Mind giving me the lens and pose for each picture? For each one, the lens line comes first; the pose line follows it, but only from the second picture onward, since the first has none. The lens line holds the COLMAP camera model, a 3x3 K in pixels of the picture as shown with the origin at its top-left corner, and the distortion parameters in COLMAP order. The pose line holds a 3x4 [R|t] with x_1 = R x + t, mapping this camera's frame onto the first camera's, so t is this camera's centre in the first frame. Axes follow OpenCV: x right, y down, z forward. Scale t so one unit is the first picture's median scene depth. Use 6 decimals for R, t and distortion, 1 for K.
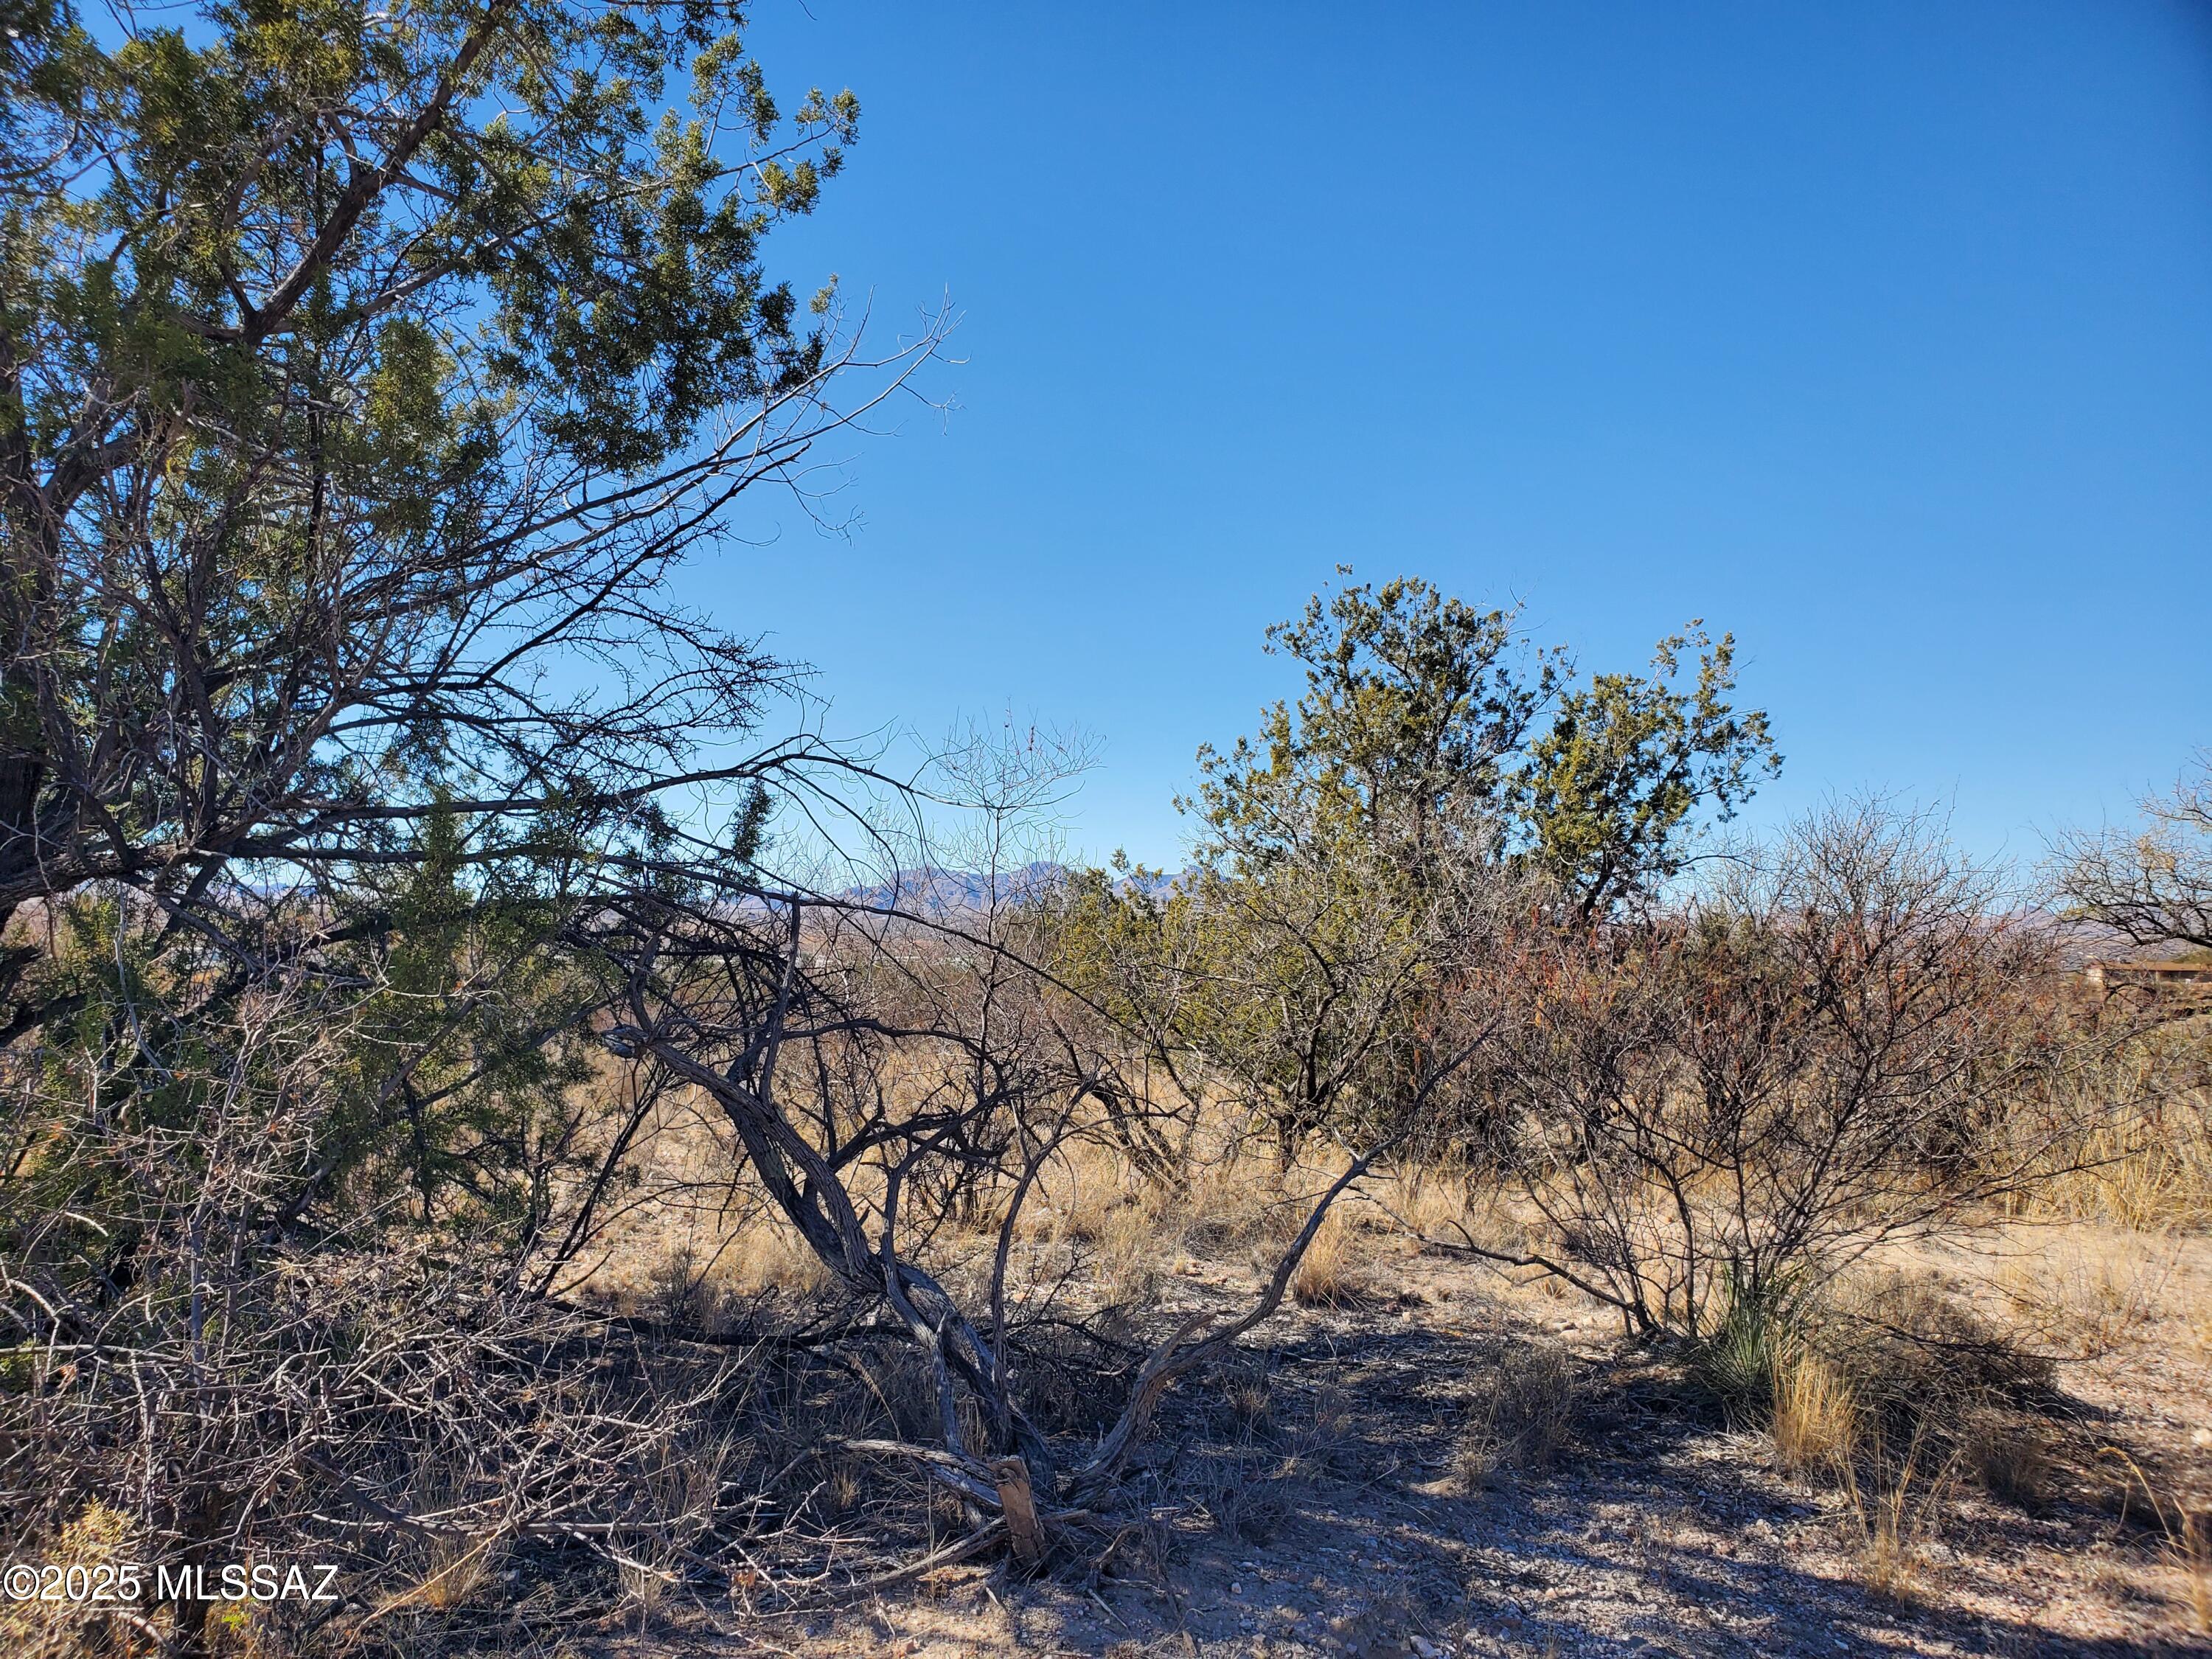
lens RADIAL K [[1746.1, 0, 1100.7], [0, 1746.1, 849.5], [0, 0, 1]] dist [0.017791, 0.000501]
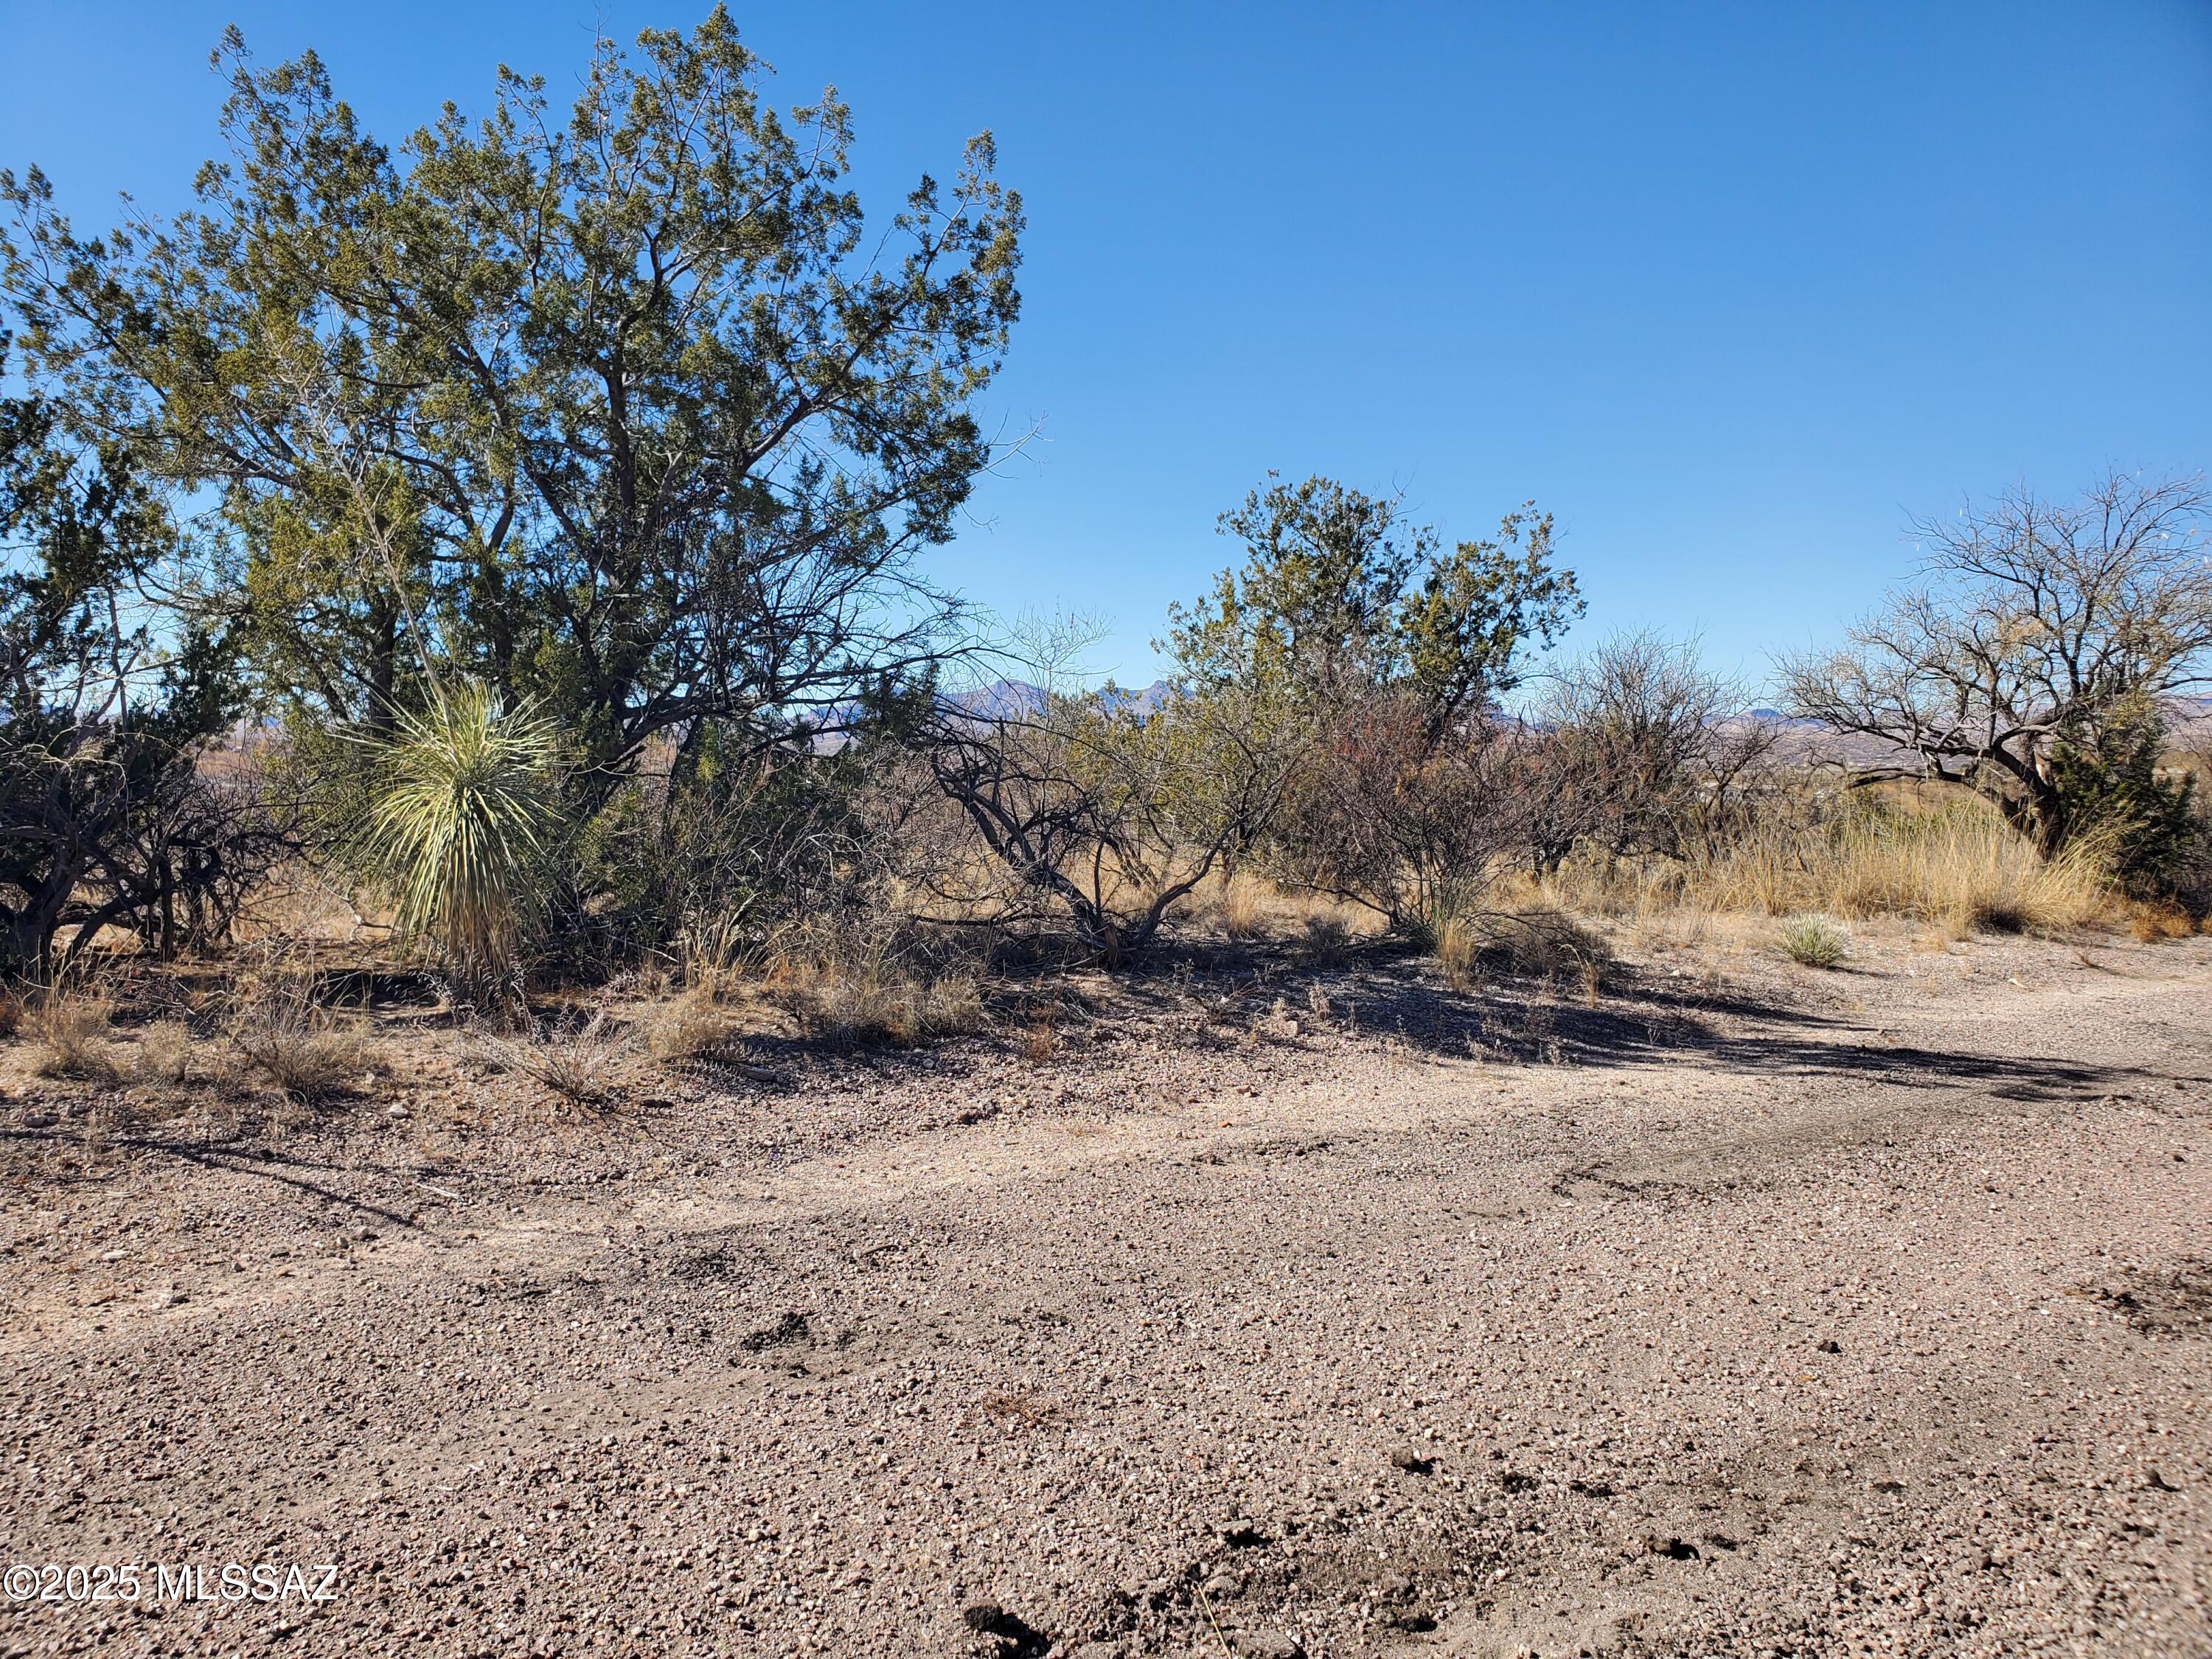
lens RADIAL K [[1690.6, 0, 1071.0], [0, 1690.6, 854.4], [0, 0, 1]] dist [0.021186, -0.021236]
pose [[0.999770, -0.021395, -0.001540, -0.024567], [0.021435, 0.993716, 0.109855, -0.010457], [-0.000820, -0.109863, 0.993946, -0.362342]]
